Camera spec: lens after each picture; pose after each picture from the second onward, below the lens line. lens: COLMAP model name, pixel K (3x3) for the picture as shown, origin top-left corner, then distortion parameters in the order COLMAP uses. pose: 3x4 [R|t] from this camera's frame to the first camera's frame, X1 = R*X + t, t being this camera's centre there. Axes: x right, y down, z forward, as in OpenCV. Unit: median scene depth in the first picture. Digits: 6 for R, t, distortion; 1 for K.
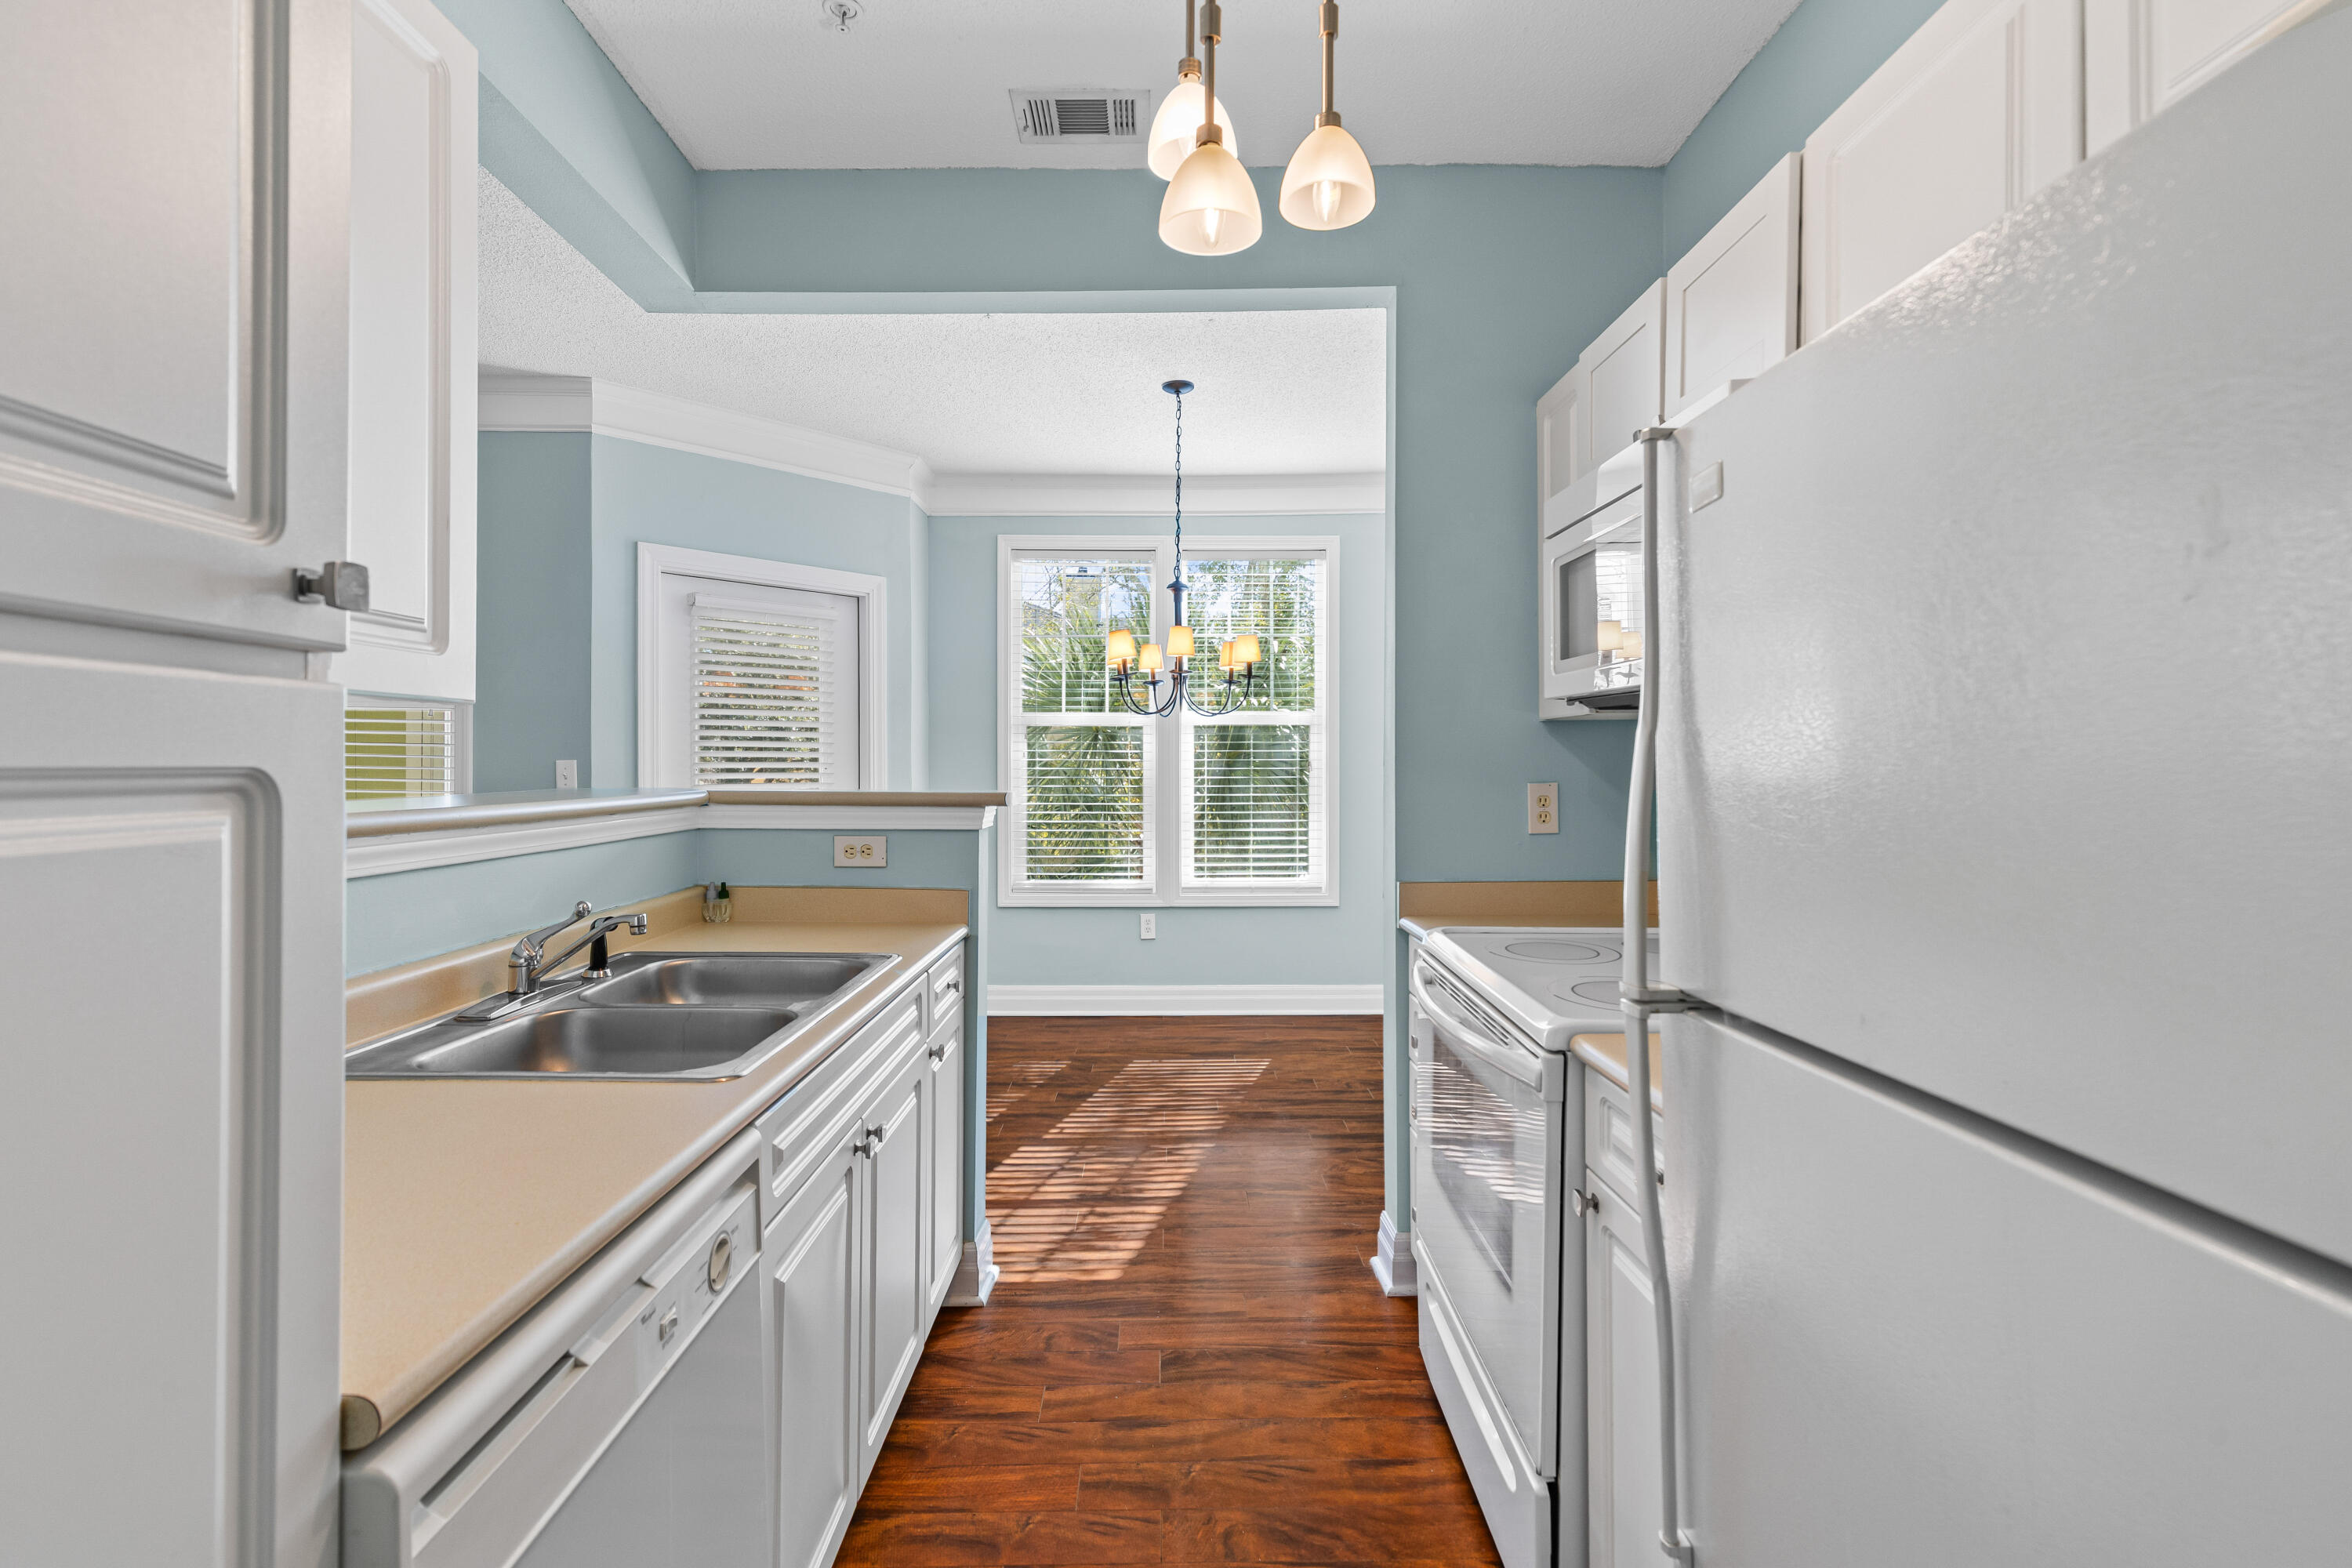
lens RADIAL K [[1065.1, 0, 1175.2], [0, 1065.1, 761.0], [0, 0, 1]] dist [0.013450, -0.004007]
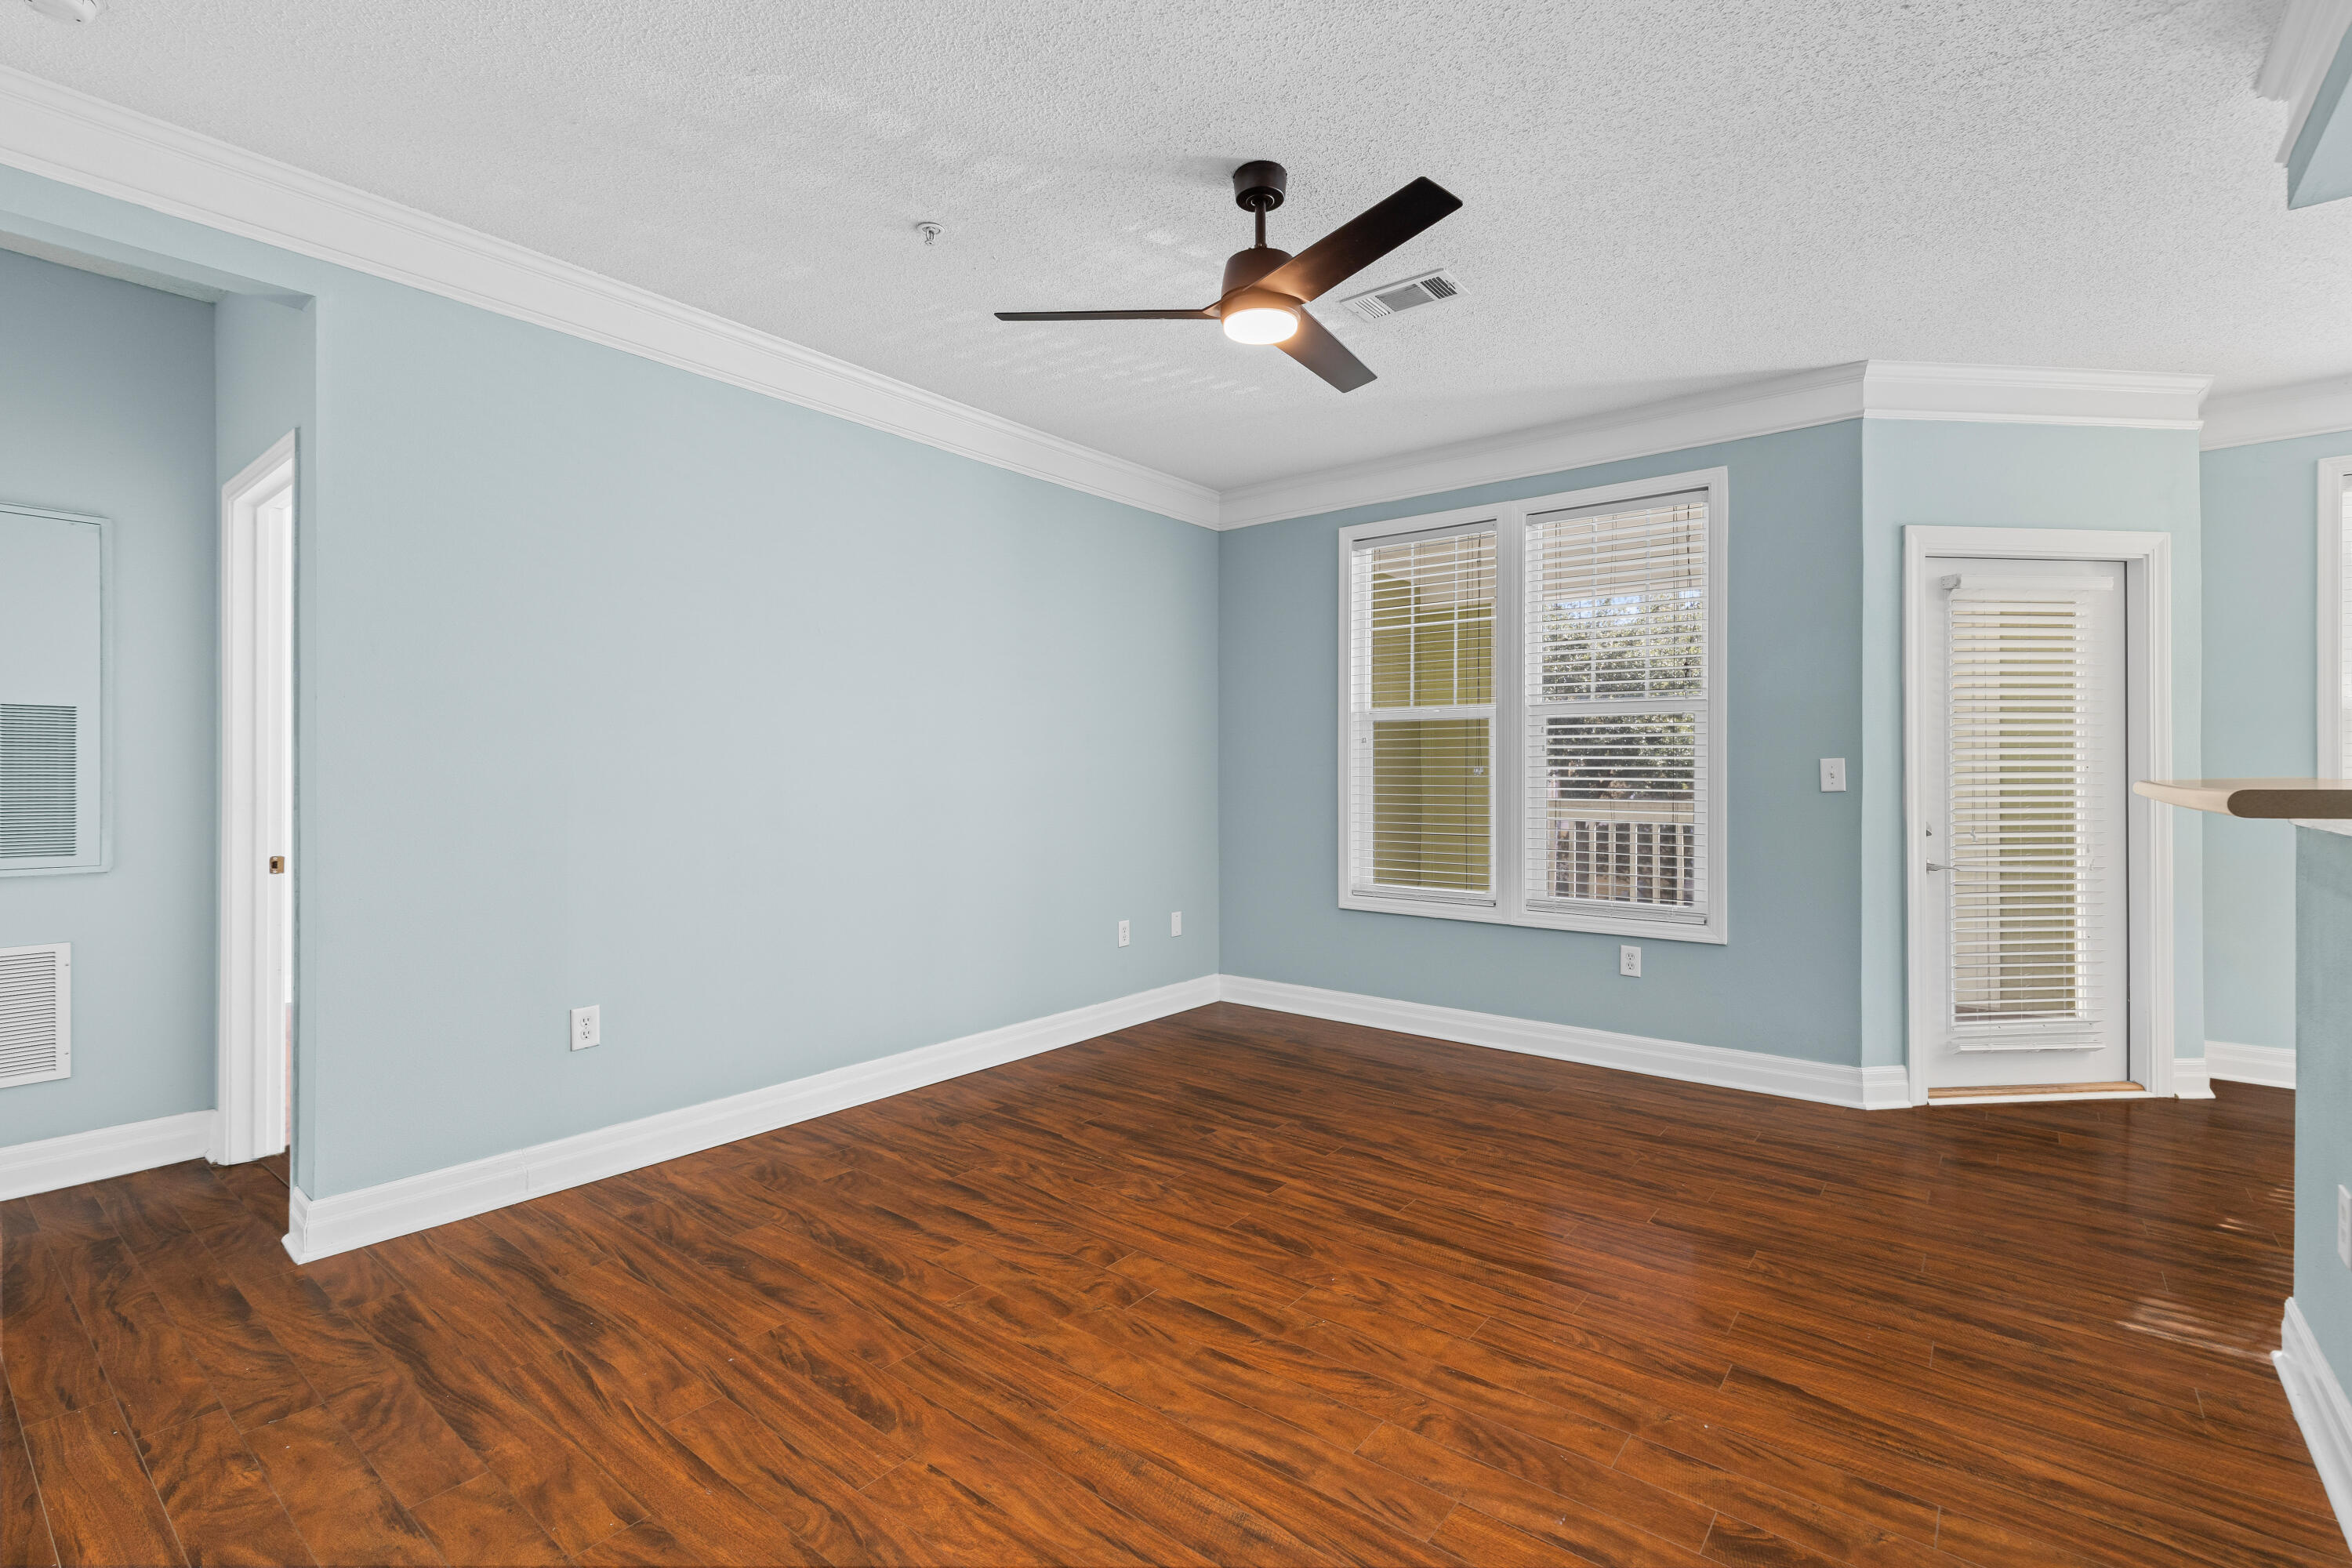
lens RADIAL K [[1065.1, 0, 1175.0], [0, 1065.1, 779.8], [0, 0, 1]] dist [0.013450, -0.004007]
pose [[0.776204, -0.002320, -0.630478, -0.407927], [0.003621, 0.999993, 0.000777, 0.015677], [0.630471, -0.002886, 0.776207, -0.138079]]
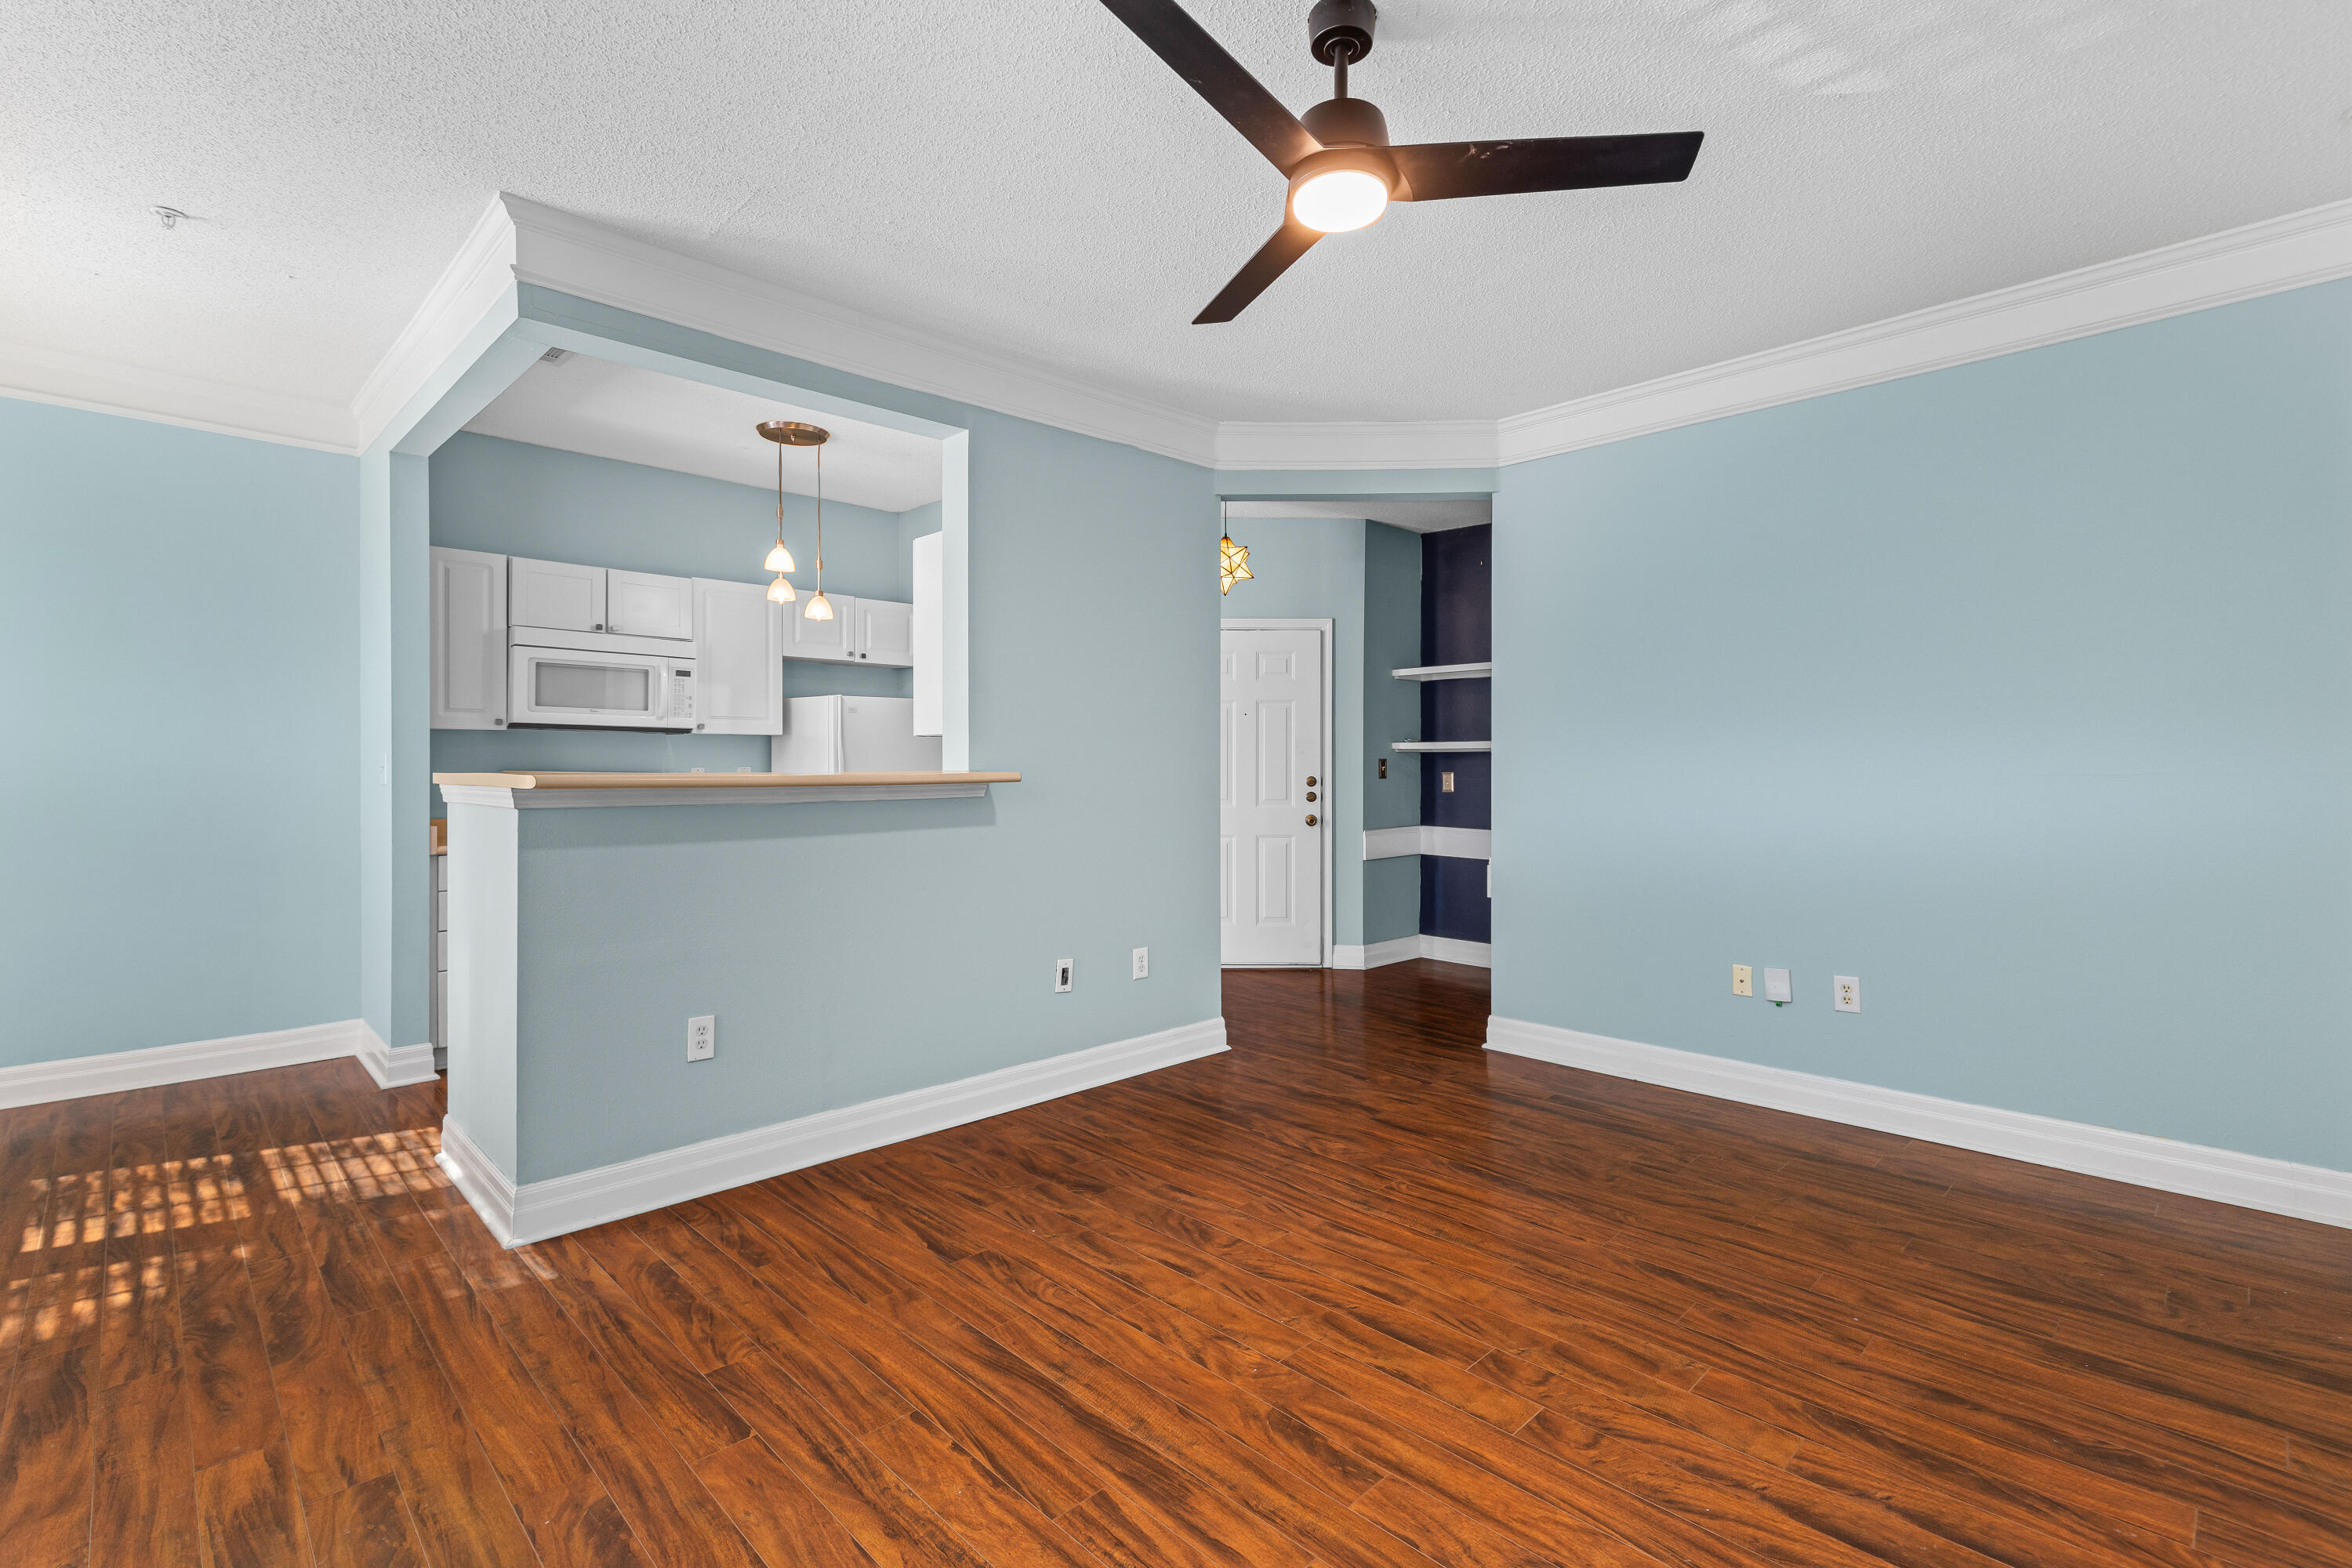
lens RADIAL K [[1065.1, 0, 1190.1], [0, 1065.1, 764.2], [0, 0, 1]] dist [0.013450, -0.004007]
pose [[-0.702791, -0.001327, 0.711395, -1.090157], [0.000168, 0.999998, 0.002031, 0.010511], [-0.711397, 0.001547, -0.702789, 0.807671]]
